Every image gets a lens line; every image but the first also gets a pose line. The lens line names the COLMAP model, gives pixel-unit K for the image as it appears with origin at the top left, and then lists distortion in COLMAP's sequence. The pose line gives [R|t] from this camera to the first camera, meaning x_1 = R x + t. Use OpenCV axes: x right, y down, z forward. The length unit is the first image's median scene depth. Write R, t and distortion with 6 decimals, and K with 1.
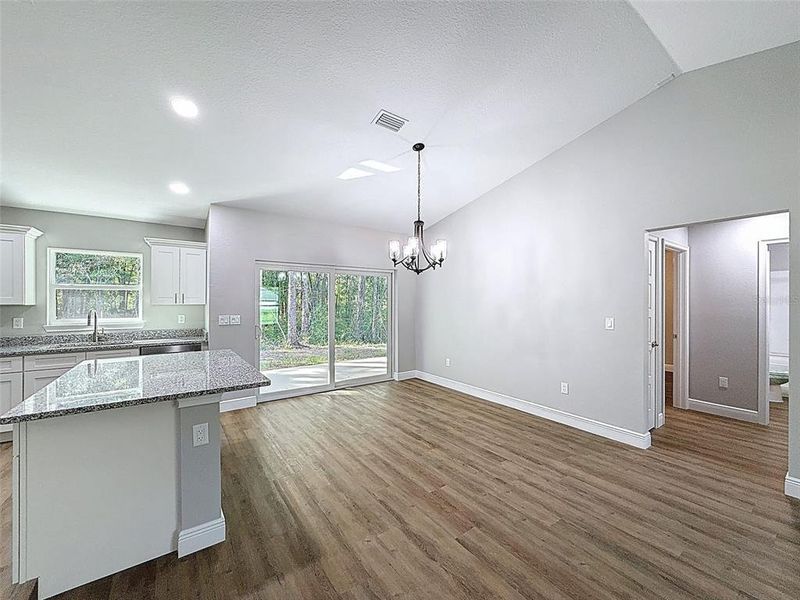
lens RADIAL K [[322.7, 0, 401.5], [0, 322.7, 302.2], [0, 0, 1]] dist [-0.001642, 0.000038]
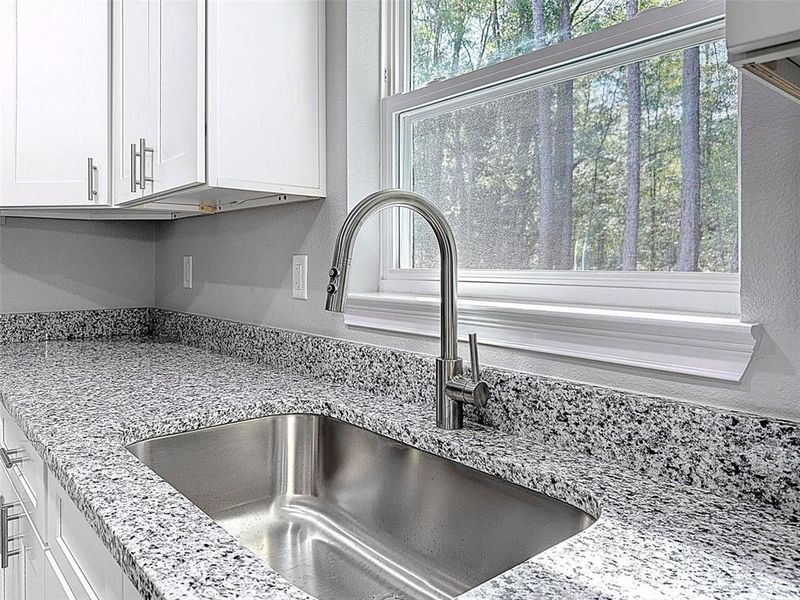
lens RADIAL K [[581.0, 0, 401.3], [0, 581.0, 264.8], [0, 0, 1]] dist [0.047795, -0.001595]
pose [[0.088442, 0.003762, -0.996074, -0.704885], [-0.005374, 0.999980, 0.003300, 0.051285], [0.996067, 0.005062, 0.088460, 0.977186]]
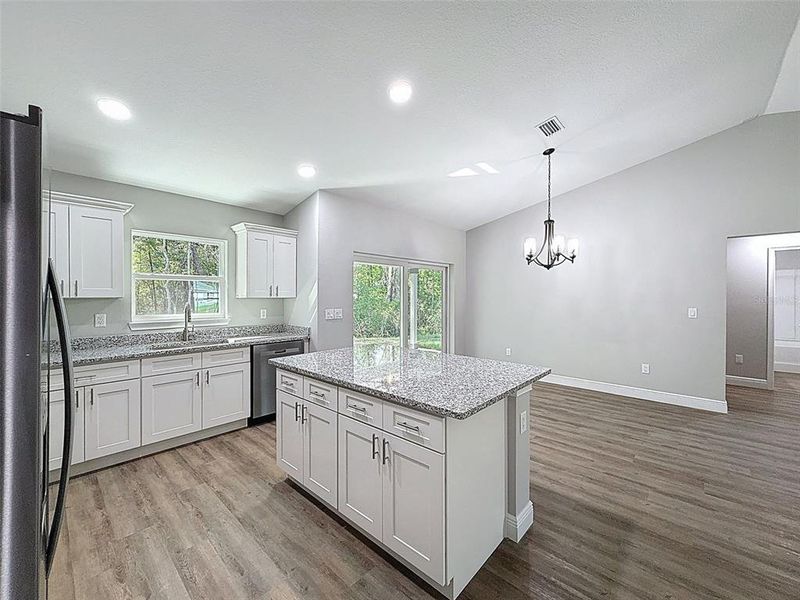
lens RADIAL K [[324.3, 0, 400.8], [0, 324.3, 296.6], [0, 0, 1]] dist [-0.000057, -0.000134]
pose [[0.978110, -0.000004, 0.208088, -0.578864], [-0.000009, 1.000000, 0.000060, 0.004548], [-0.208088, -0.000061, 0.978110, 0.032291]]
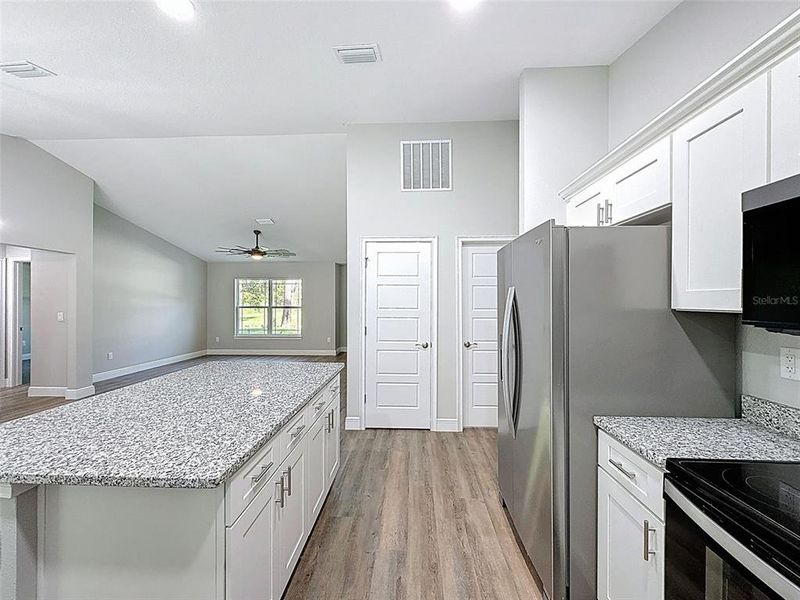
lens RADIAL K [[324.4, 0, 400.6], [0, 324.4, 301.2], [0, 0, 1]] dist [0.000139, 0.000091]
pose [[-0.789574, -0.000802, 0.613655, -0.953530], [-0.000891, 1.000000, 0.000162, -0.001010], [-0.613655, -0.000419, -0.789574, 0.818788]]
